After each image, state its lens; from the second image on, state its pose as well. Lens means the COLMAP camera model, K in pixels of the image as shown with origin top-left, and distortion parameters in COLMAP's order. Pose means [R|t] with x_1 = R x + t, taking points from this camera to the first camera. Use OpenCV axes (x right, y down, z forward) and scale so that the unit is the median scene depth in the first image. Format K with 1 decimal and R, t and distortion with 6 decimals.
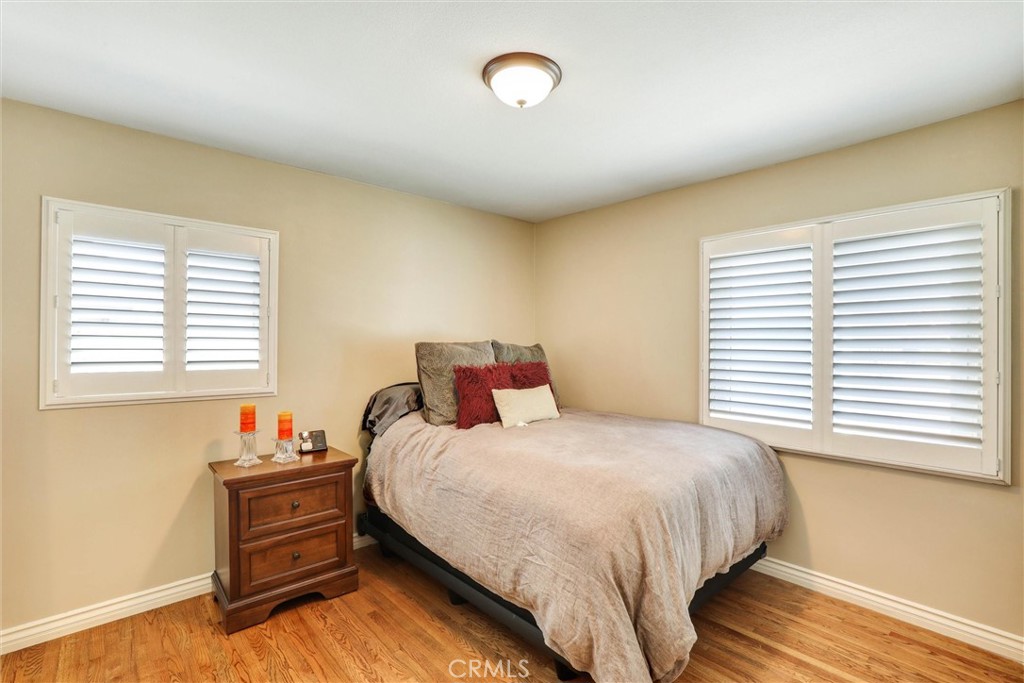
lens RADIAL K [[469.3, 0, 516.8], [0, 469.3, 342.3], [0, 0, 1]] dist [-0.030542, 0.008039]
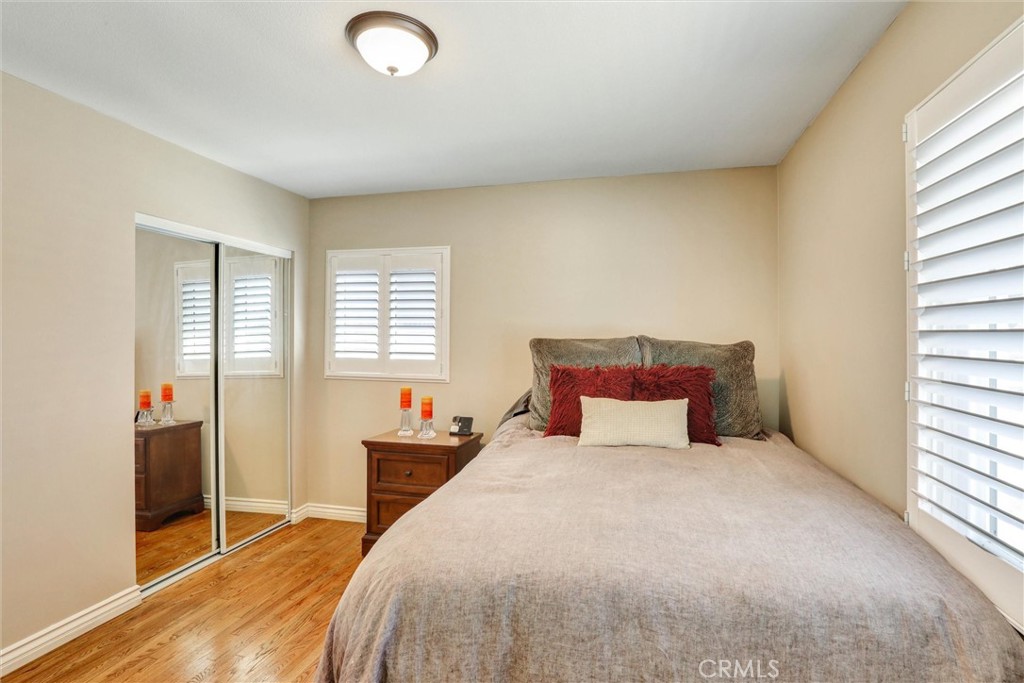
lens RADIAL K [[453.2, 0, 512.0], [0, 453.2, 341.5], [0, 0, 1]] dist [-0.001179, -0.000020]
pose [[0.578124, 0.004712, -0.815936, 0.592805], [-0.002585, 0.999989, 0.003943, 0.003085], [0.815945, -0.000171, 0.578129, 0.505355]]
